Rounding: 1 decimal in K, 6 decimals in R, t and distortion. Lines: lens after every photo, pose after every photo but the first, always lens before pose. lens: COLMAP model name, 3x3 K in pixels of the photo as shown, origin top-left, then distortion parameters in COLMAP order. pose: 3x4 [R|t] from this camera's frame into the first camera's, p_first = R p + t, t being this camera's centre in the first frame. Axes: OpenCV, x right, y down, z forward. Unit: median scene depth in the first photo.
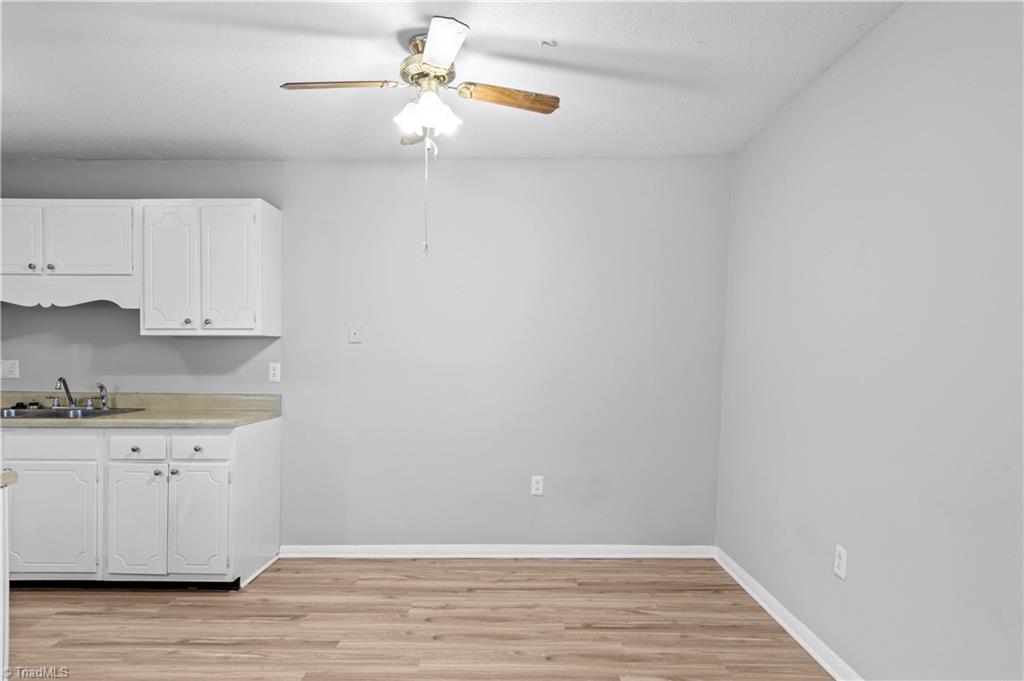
lens RADIAL K [[585.6, 0, 508.5], [0, 585.6, 364.1], [0, 0, 1]] dist [-0.002260, 0.000619]
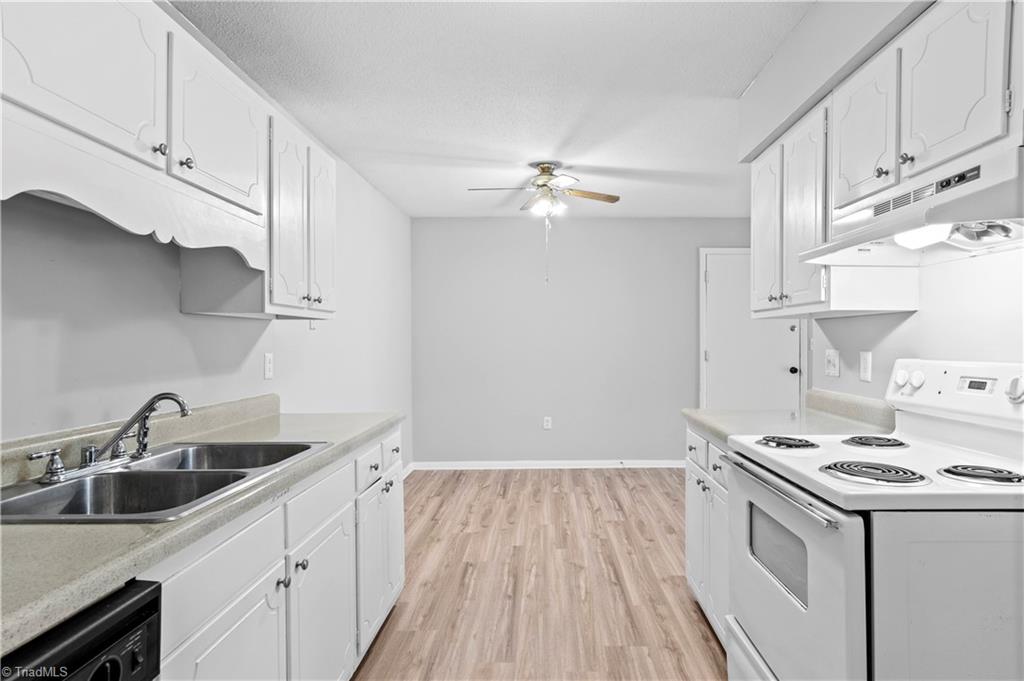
lens RADIAL K [[550.0, 0, 550.2], [0, 550.0, 342.5], [0, 0, 1]] dist [0.001175, 0.000334]
pose [[-0.013412, -0.009217, 0.999868, -1.235620], [0.019962, 0.999756, 0.009484, -0.017754], [-0.999711, 0.020086, -0.013224, 0.711717]]
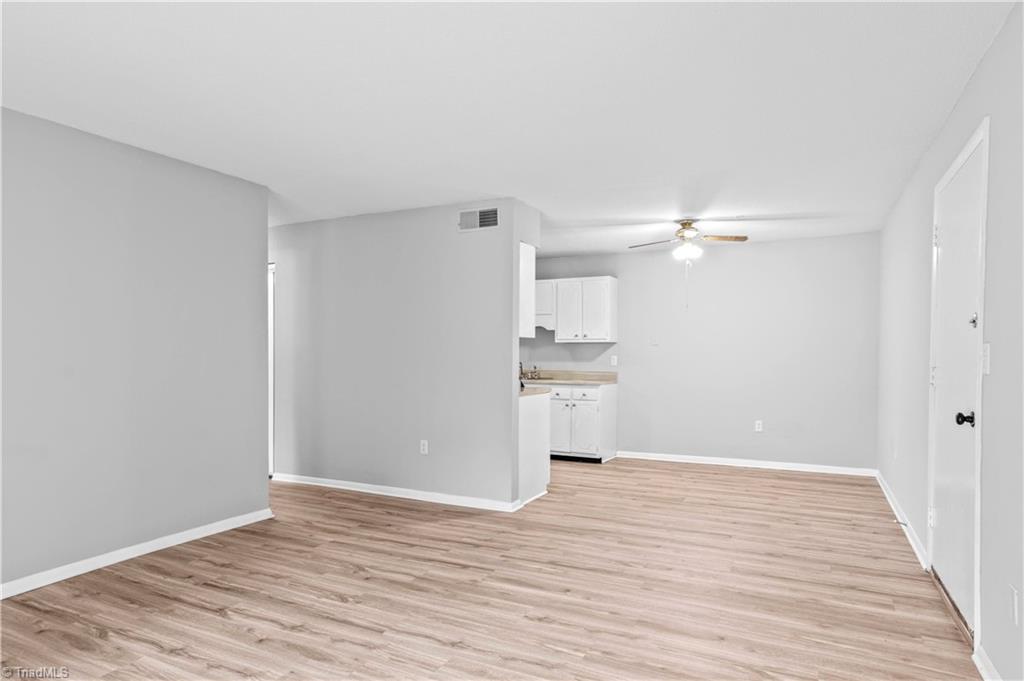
lens RADIAL K [[580.5, 0, 541.5], [0, 580.5, 338.9], [0, 0, 1]] dist [0.004368, 0.001581]
pose [[0.907533, -0.013542, -0.419763, 0.212748], [-0.005038, 0.999057, -0.043123, 0.028821], [0.419951, 0.041250, 0.906609, -0.940659]]
